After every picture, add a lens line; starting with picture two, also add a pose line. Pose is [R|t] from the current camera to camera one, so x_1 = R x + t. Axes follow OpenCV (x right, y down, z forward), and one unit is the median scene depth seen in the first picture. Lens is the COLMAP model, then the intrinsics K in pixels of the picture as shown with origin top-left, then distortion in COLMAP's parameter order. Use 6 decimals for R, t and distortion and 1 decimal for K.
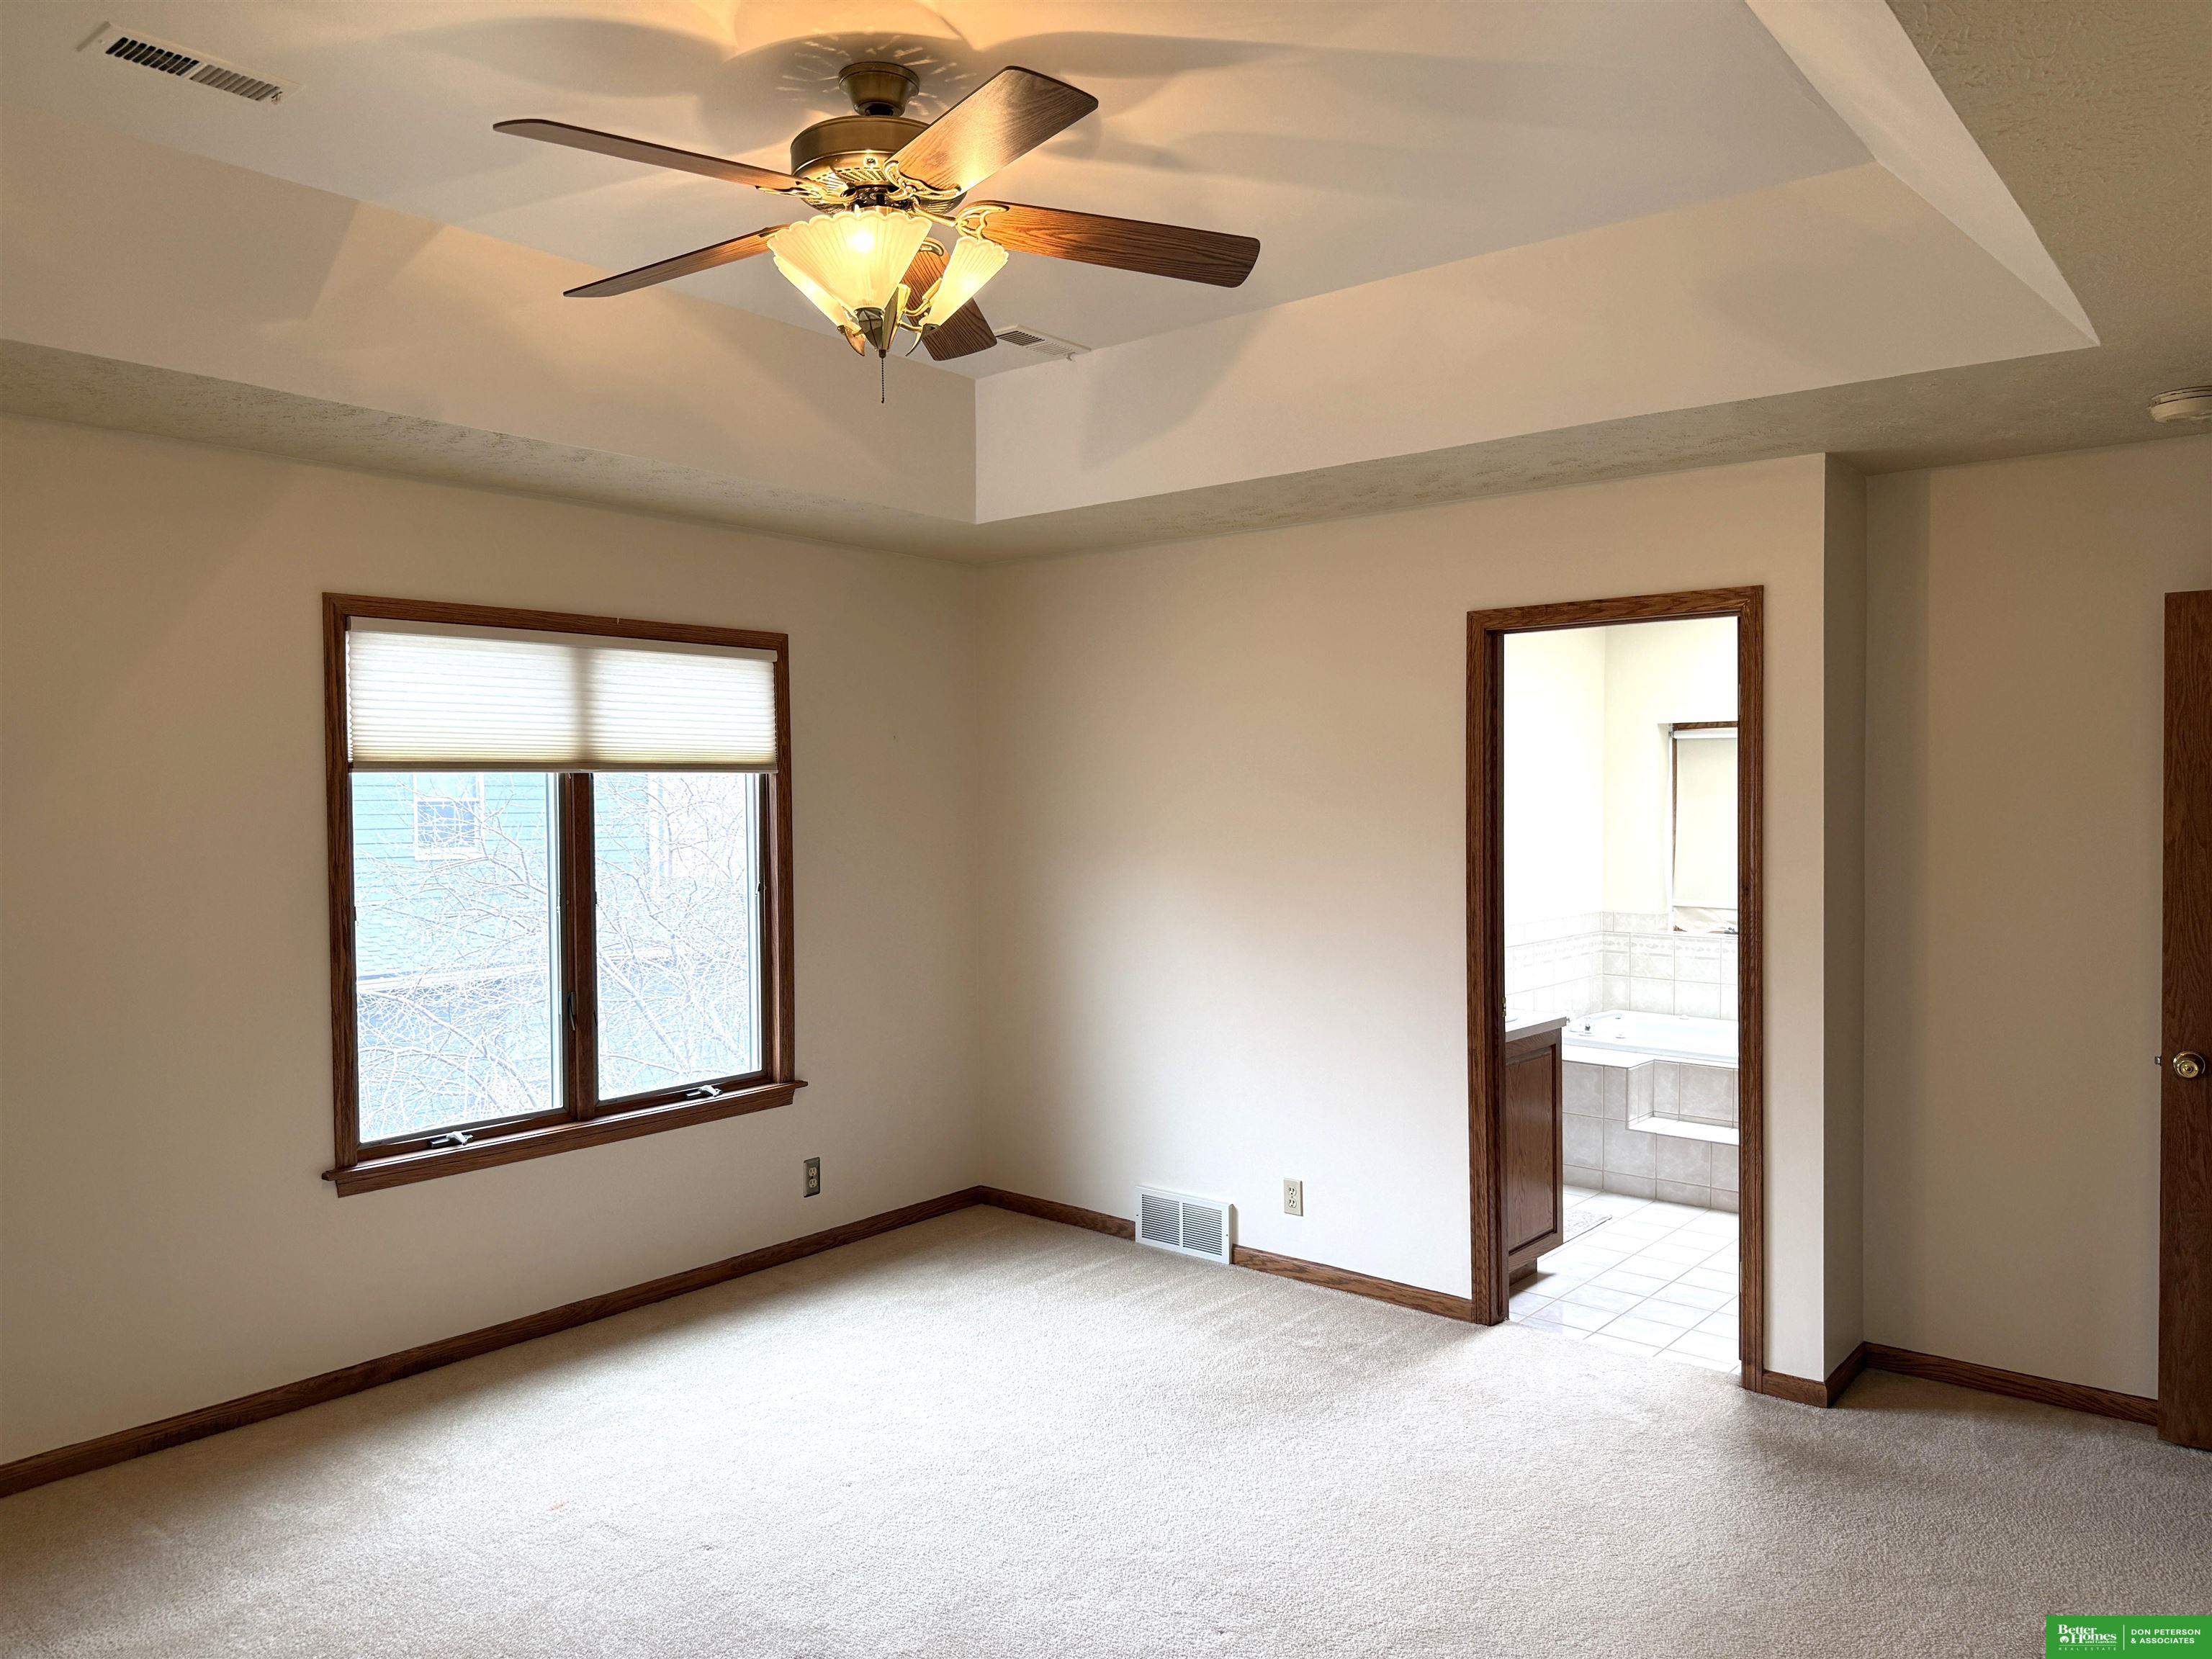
lens RADIAL K [[1541.8, 0, 1106.0], [0, 1541.8, 829.5], [0, 0, 1]] dist [0.003900, -0.000083]
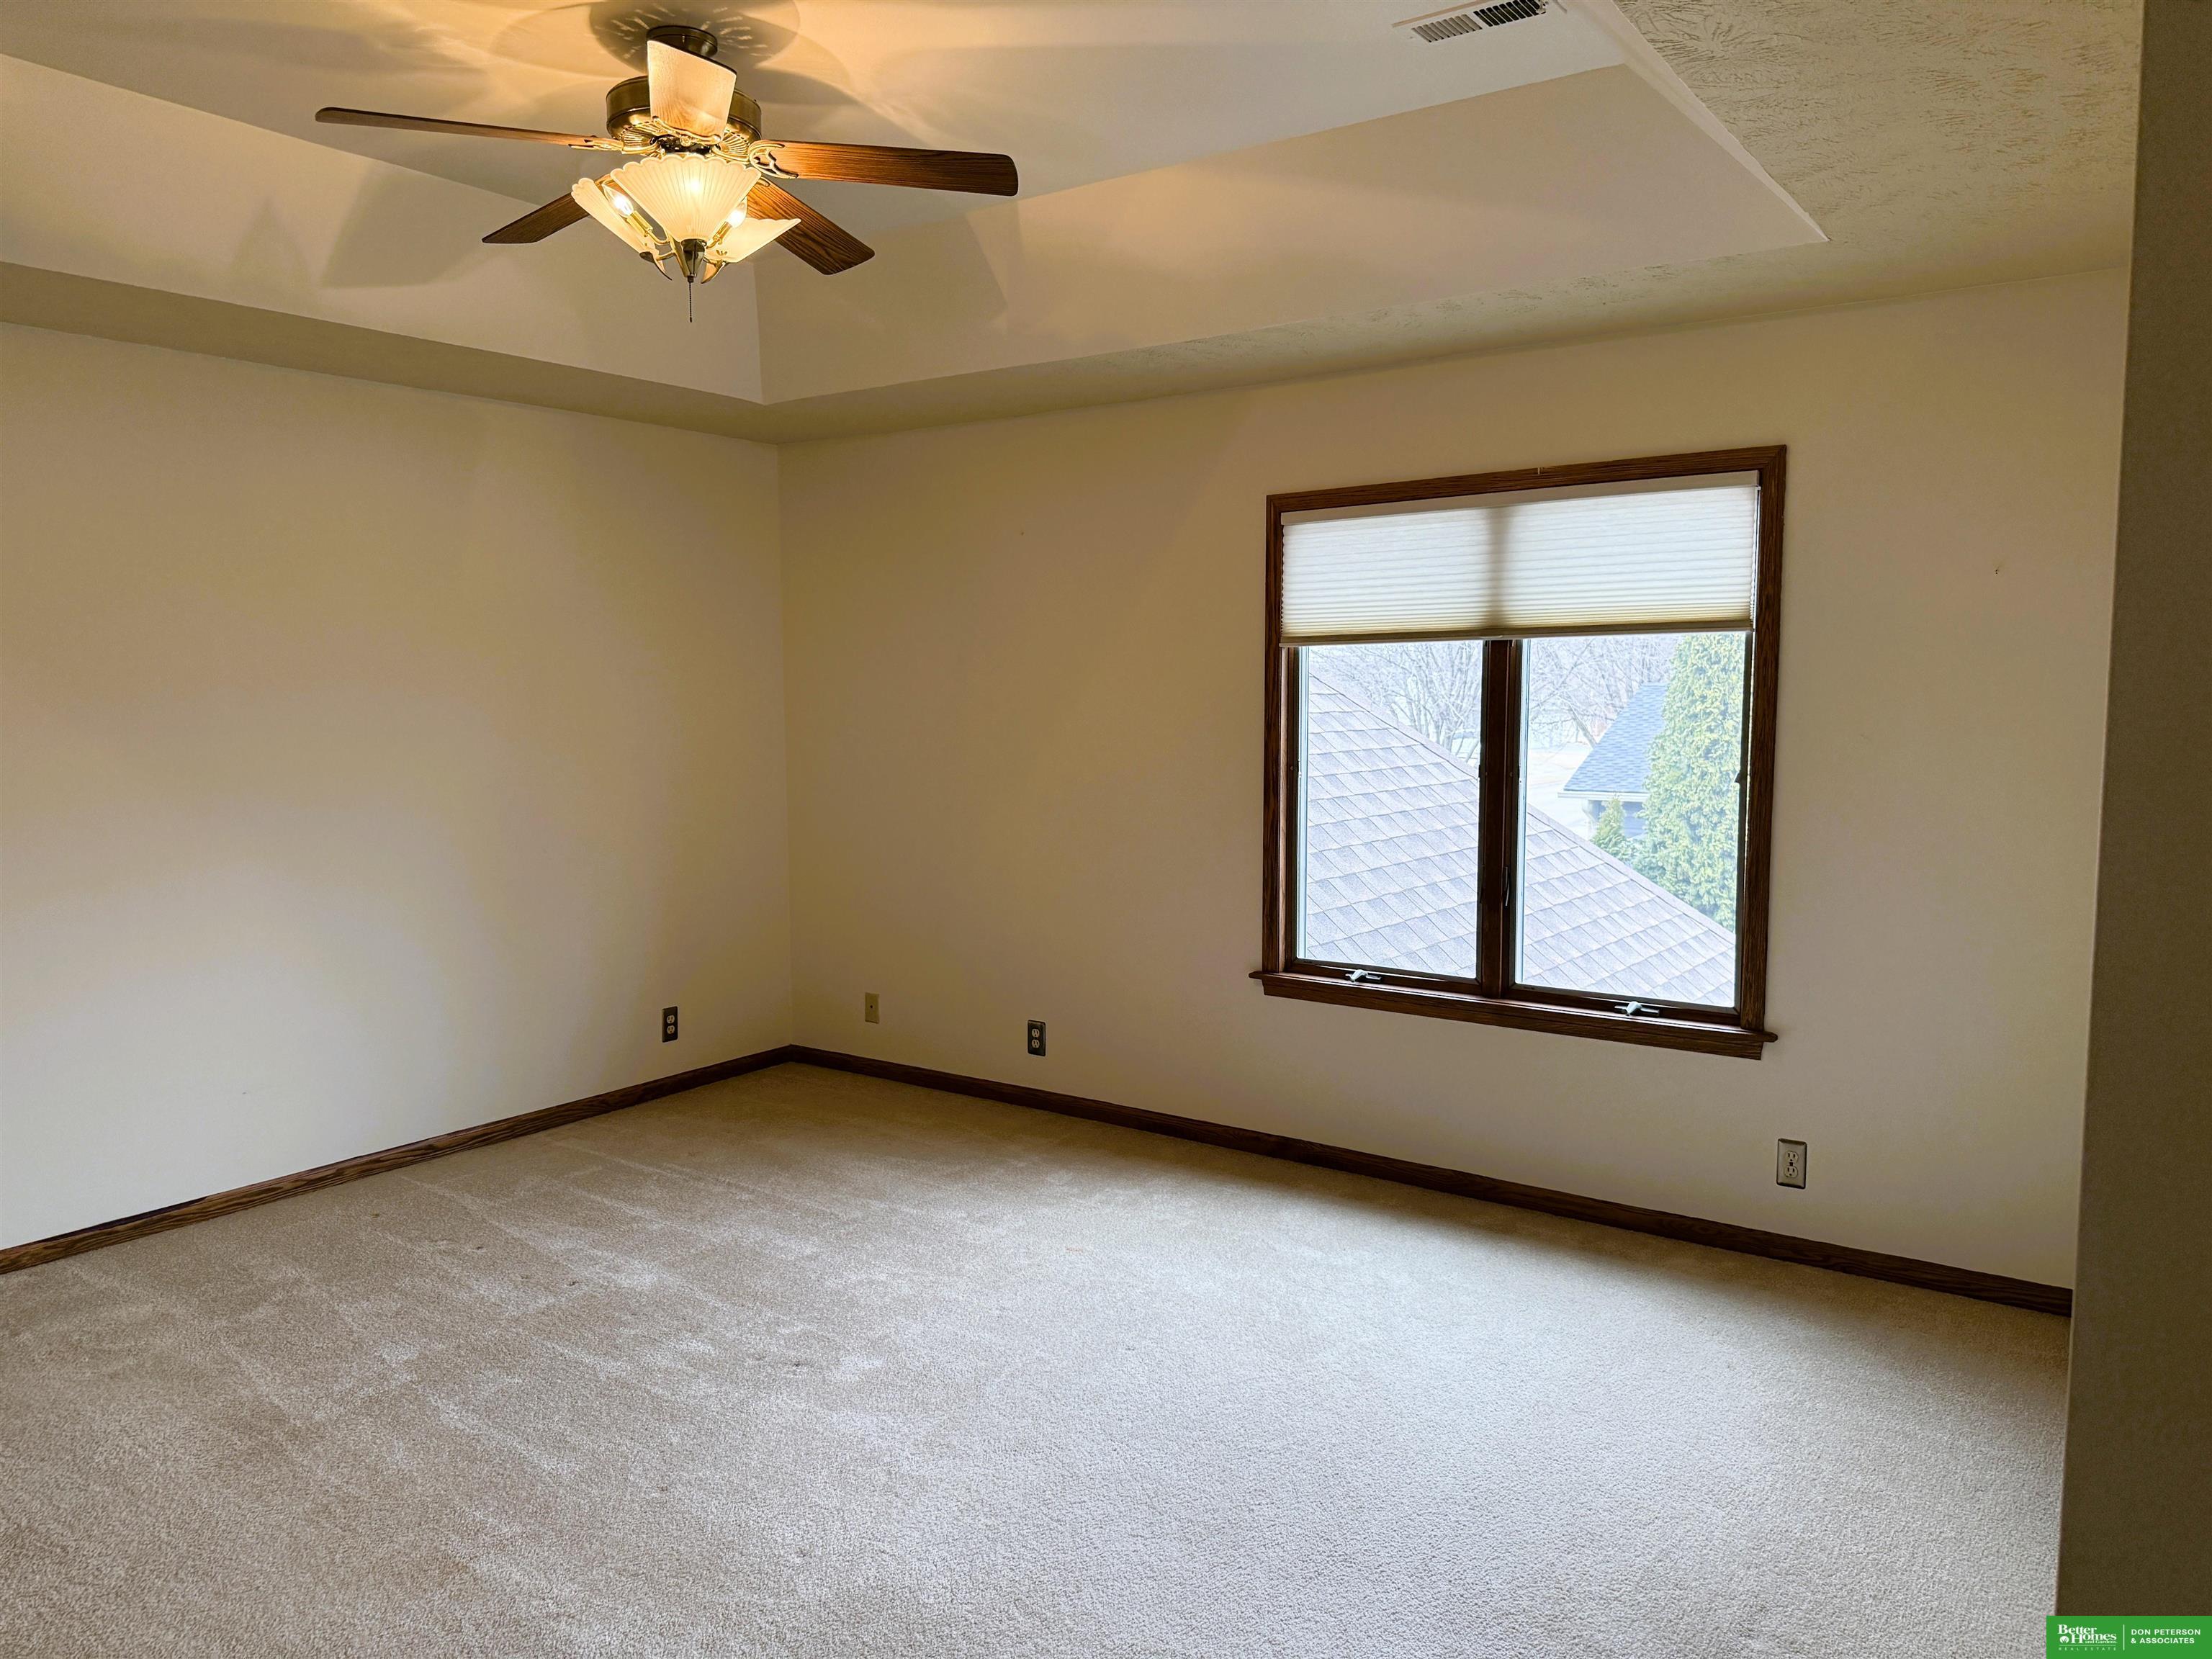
lens RADIAL K [[1527.9, 0, 1106.0], [0, 1527.9, 829.5], [0, 0, 1]] dist [0.037313, -0.000330]
pose [[0.073016, 0.103067, -0.991991, 0.600165], [-0.018861, 0.994611, 0.101951, -0.011864], [0.997152, 0.011266, 0.074567, 0.687548]]
